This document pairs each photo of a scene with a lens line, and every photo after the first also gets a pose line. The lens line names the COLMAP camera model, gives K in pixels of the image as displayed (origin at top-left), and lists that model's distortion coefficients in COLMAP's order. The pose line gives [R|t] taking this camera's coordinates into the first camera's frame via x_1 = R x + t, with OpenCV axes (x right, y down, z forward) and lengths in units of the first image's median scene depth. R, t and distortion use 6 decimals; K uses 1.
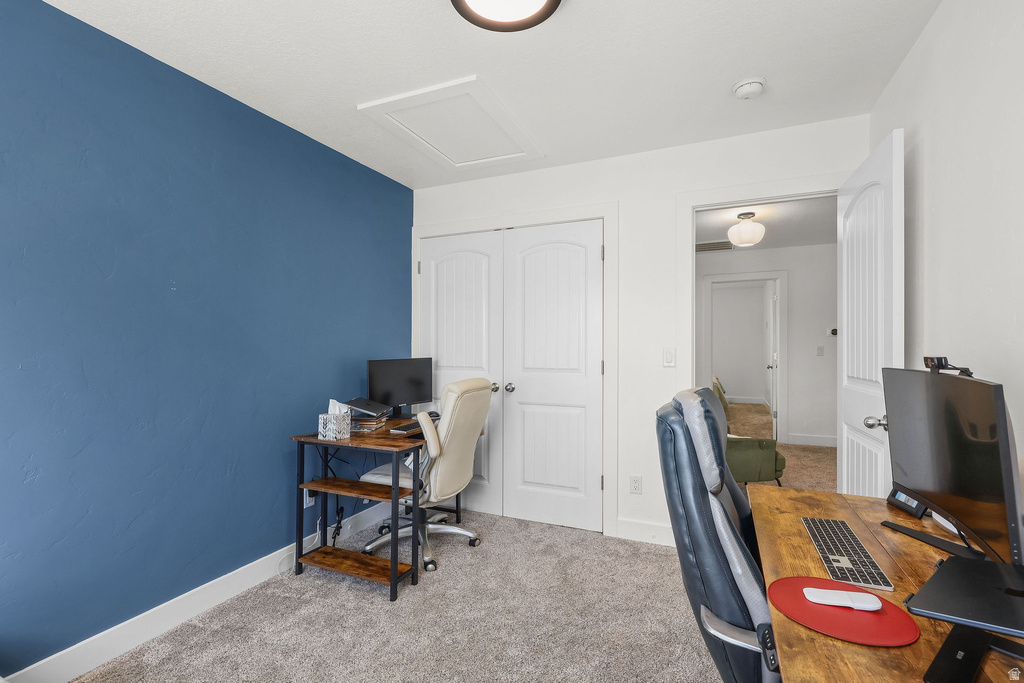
lens RADIAL K [[470.9, 0, 505.8], [0, 470.9, 339.4], [0, 0, 1]] dist [0.006489, 0.000332]
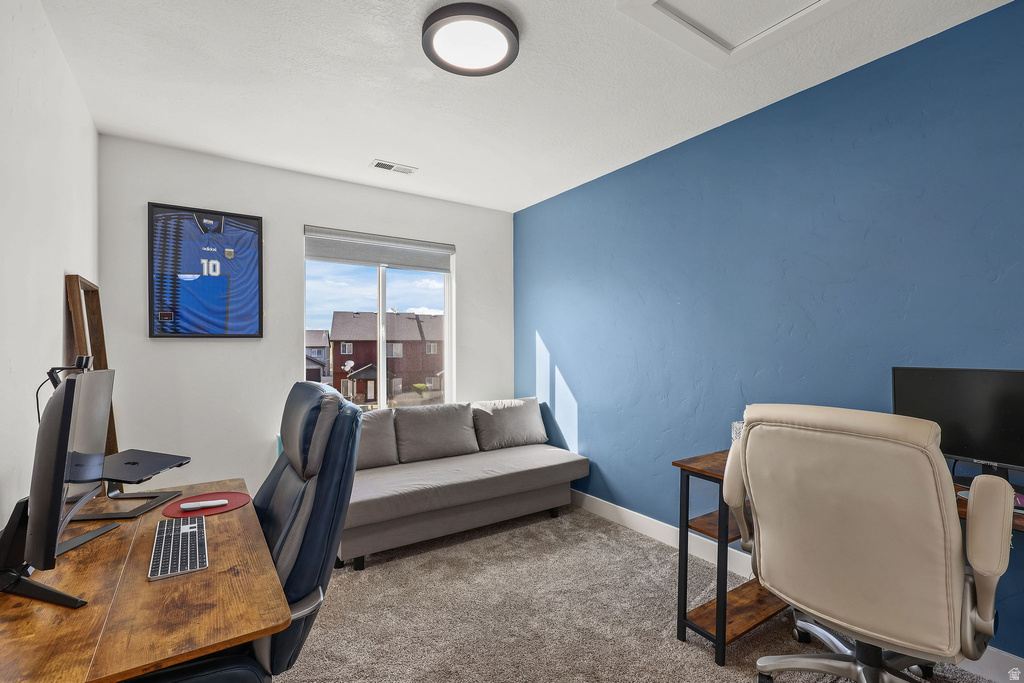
lens RADIAL K [[470.9, 0, 510.1], [0, 470.9, 340.5], [0, 0, 1]] dist [0.006489, 0.000332]
pose [[-0.532400, -0.001368, -0.846492, 0.933617], [0.012306, 0.999881, -0.009355, 0.017851], [0.846403, -0.015397, -0.532320, 1.685884]]
